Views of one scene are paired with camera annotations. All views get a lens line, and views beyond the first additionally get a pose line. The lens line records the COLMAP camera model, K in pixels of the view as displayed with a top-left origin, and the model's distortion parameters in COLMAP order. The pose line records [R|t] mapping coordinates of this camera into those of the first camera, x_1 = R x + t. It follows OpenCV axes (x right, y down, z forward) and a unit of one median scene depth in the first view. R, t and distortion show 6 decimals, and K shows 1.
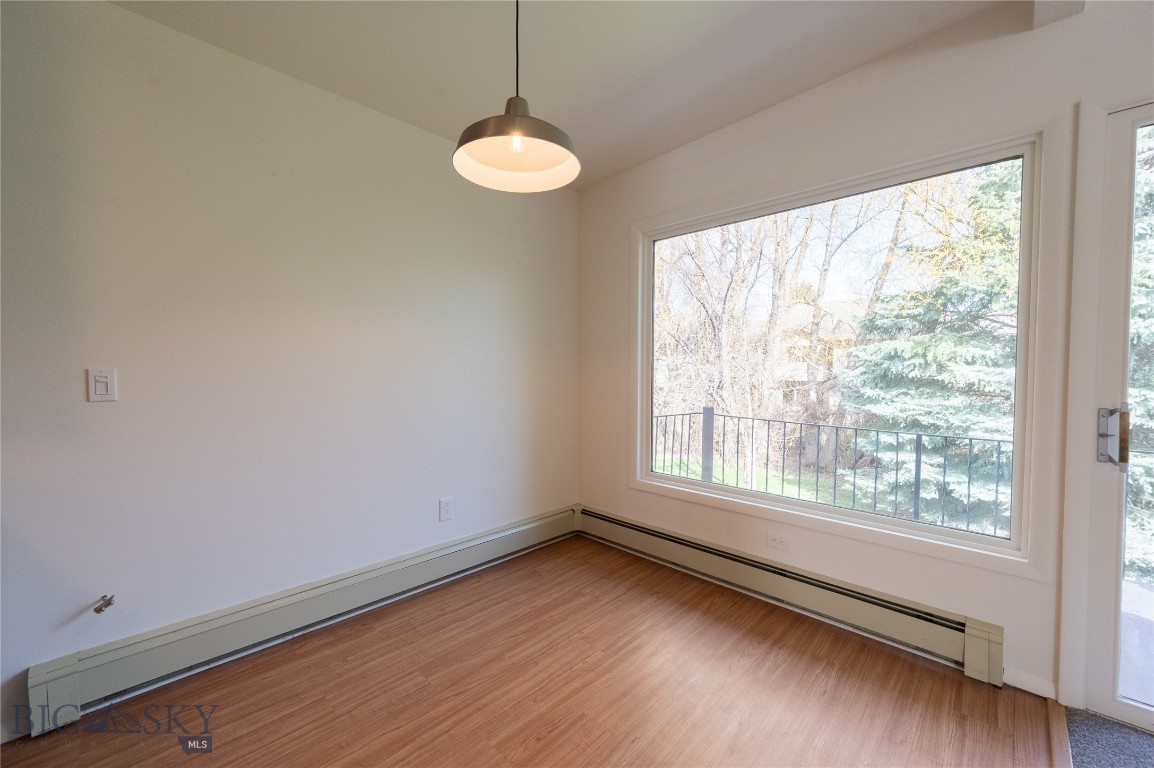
lens RADIAL K [[483.2, 0, 570.4], [0, 483.2, 380.4], [0, 0, 1]] dist [0.002939, 0.001007]
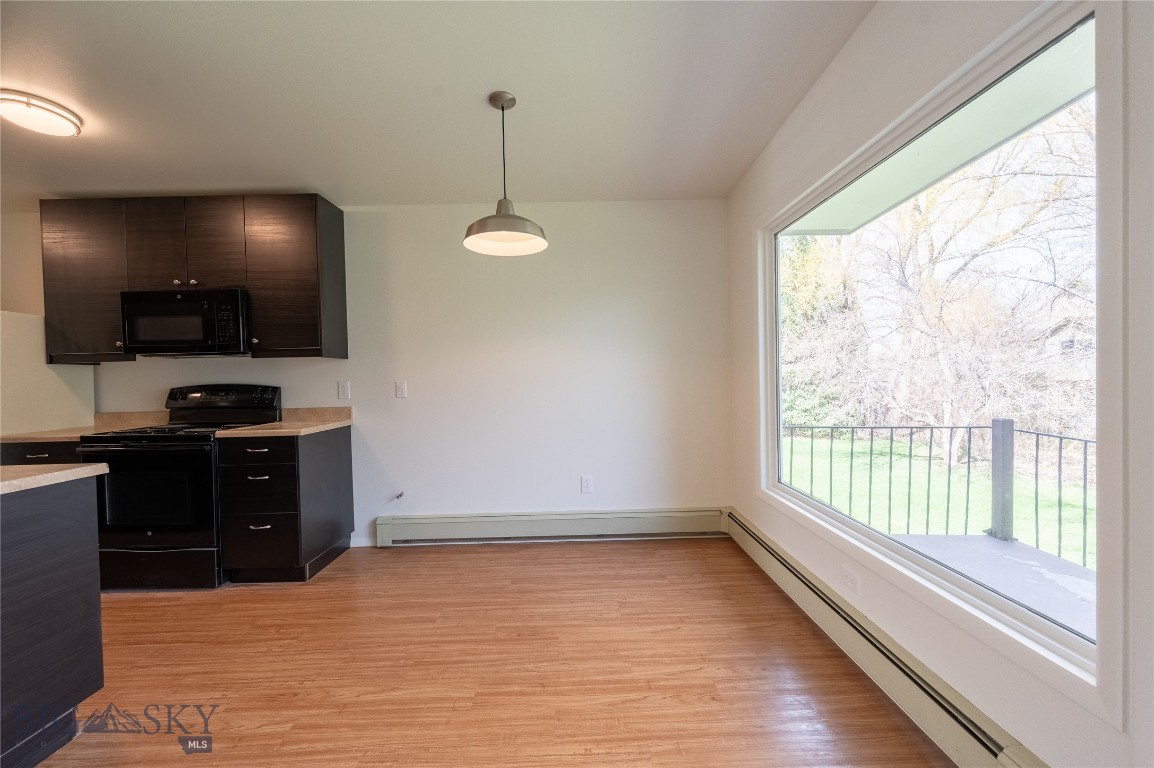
lens RADIAL K [[483.2, 0, 578.1], [0, 483.2, 384.1], [0, 0, 1]] dist [0.002939, 0.001007]
pose [[0.678638, -0.012928, -0.734359, 0.800699], [0.009292, 0.999916, -0.009016, 0.004547], [0.734414, -0.000705, 0.678702, 0.108767]]
